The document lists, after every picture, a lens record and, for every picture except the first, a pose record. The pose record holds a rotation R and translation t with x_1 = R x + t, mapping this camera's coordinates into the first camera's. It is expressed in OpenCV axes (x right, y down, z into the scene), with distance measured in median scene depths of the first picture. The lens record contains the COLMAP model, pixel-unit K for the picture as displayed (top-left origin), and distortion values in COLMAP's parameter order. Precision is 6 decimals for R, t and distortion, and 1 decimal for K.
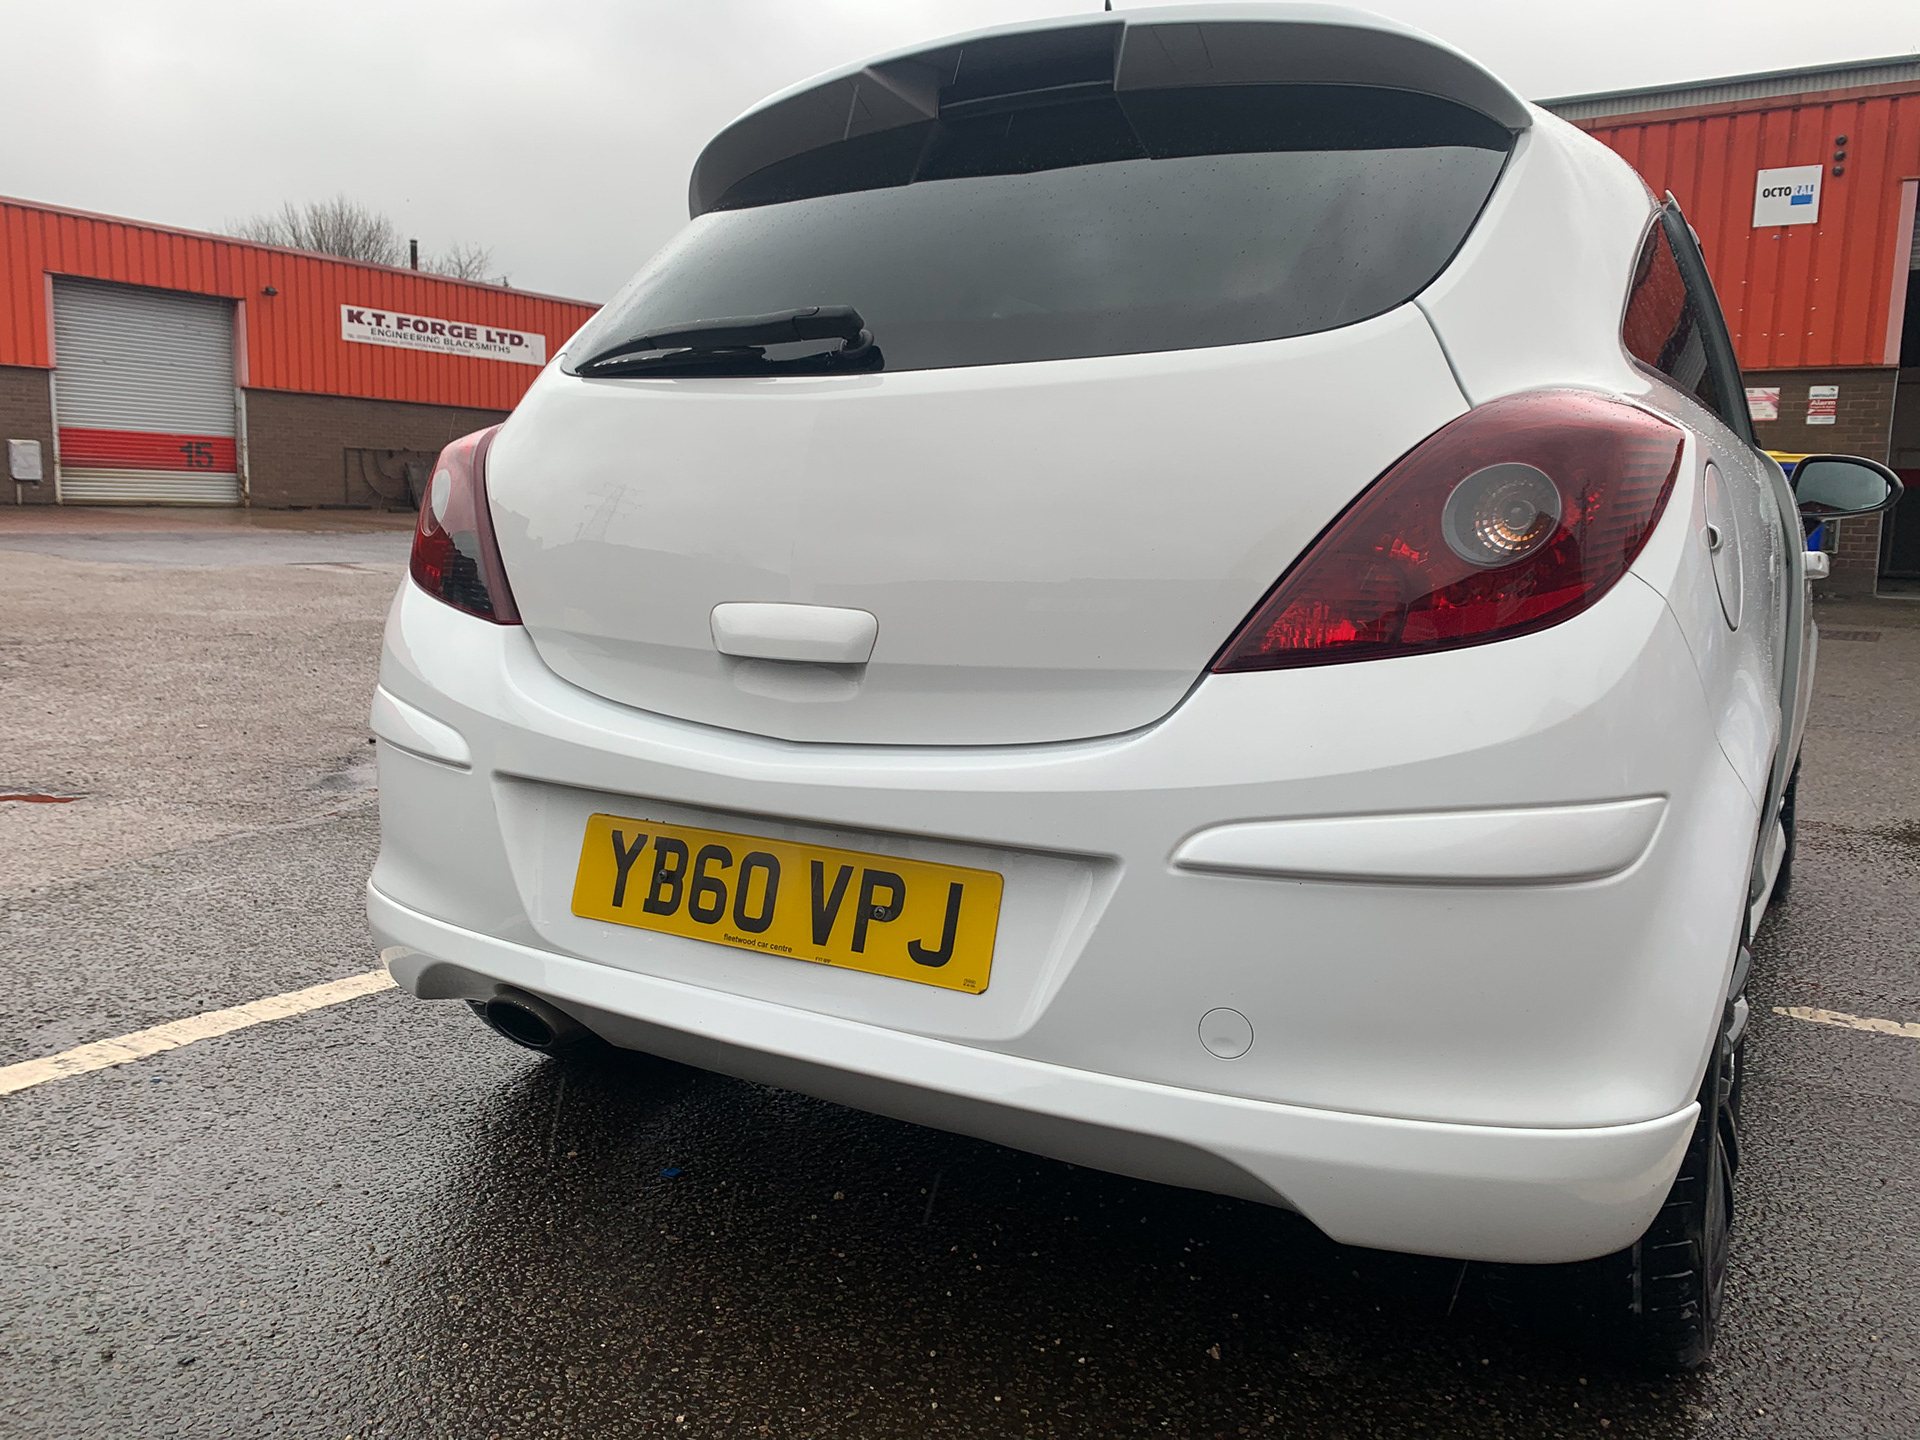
lens RADIAL K [[1436.3, 0, 950.3], [0, 1436.3, 726.8], [0, 0, 1]] dist [-0.009785, -0.029836]
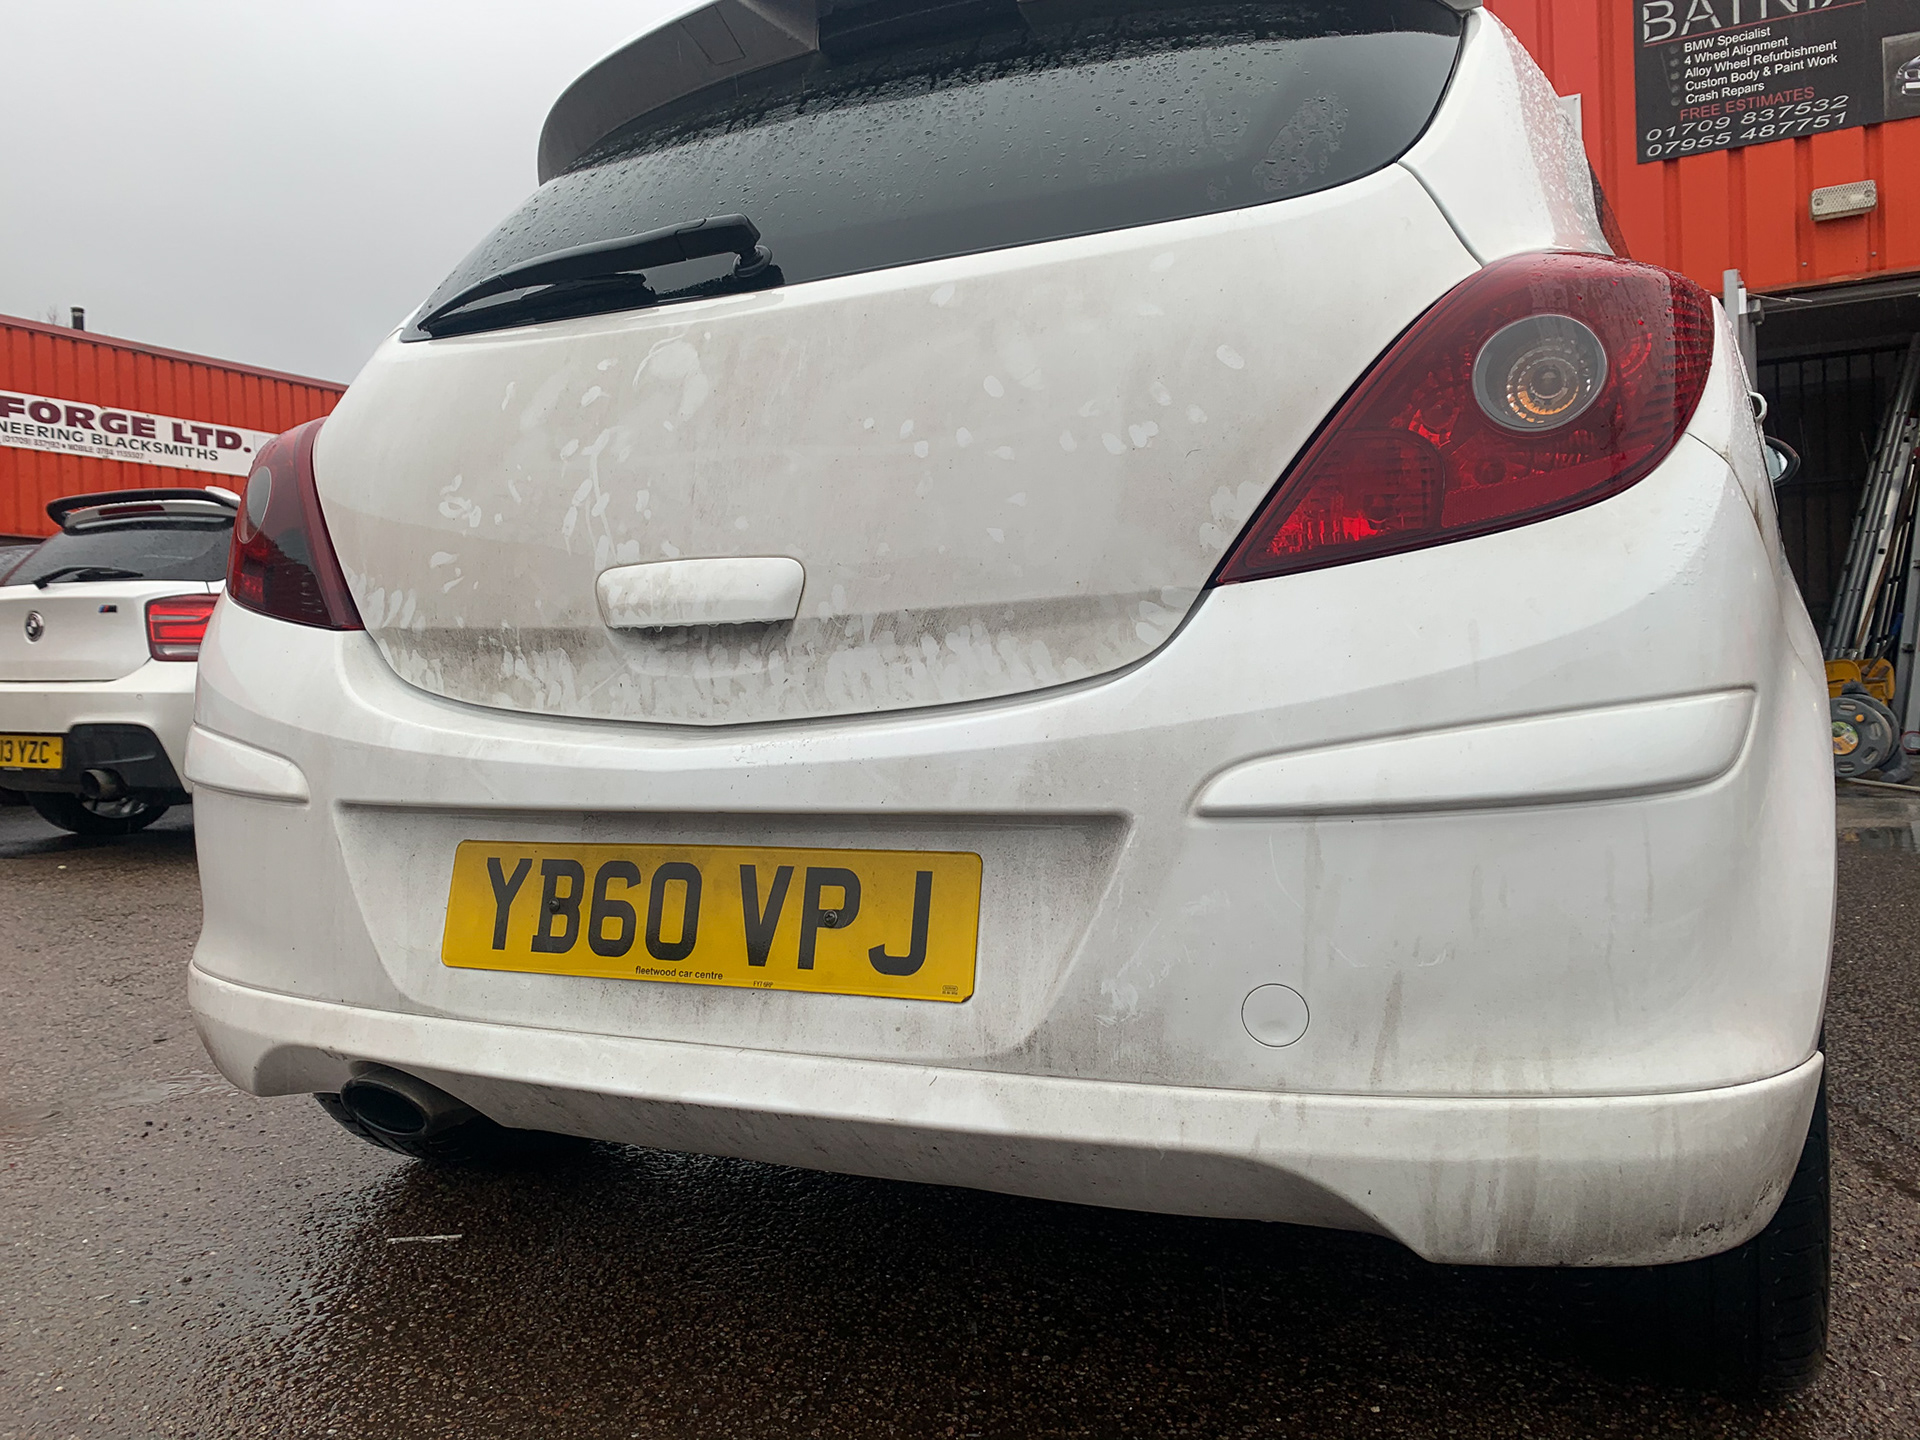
lens RADIAL K [[1436.3, 0, 970.9], [0, 1436.3, 712.5], [0, 0, 1]] dist [-0.009785, -0.029836]
pose [[0.992008, -0.065394, 0.107904, -0.047271], [0.072994, 0.995008, -0.068044, 0.070081], [-0.102916, 0.075377, 0.991830, 0.161698]]
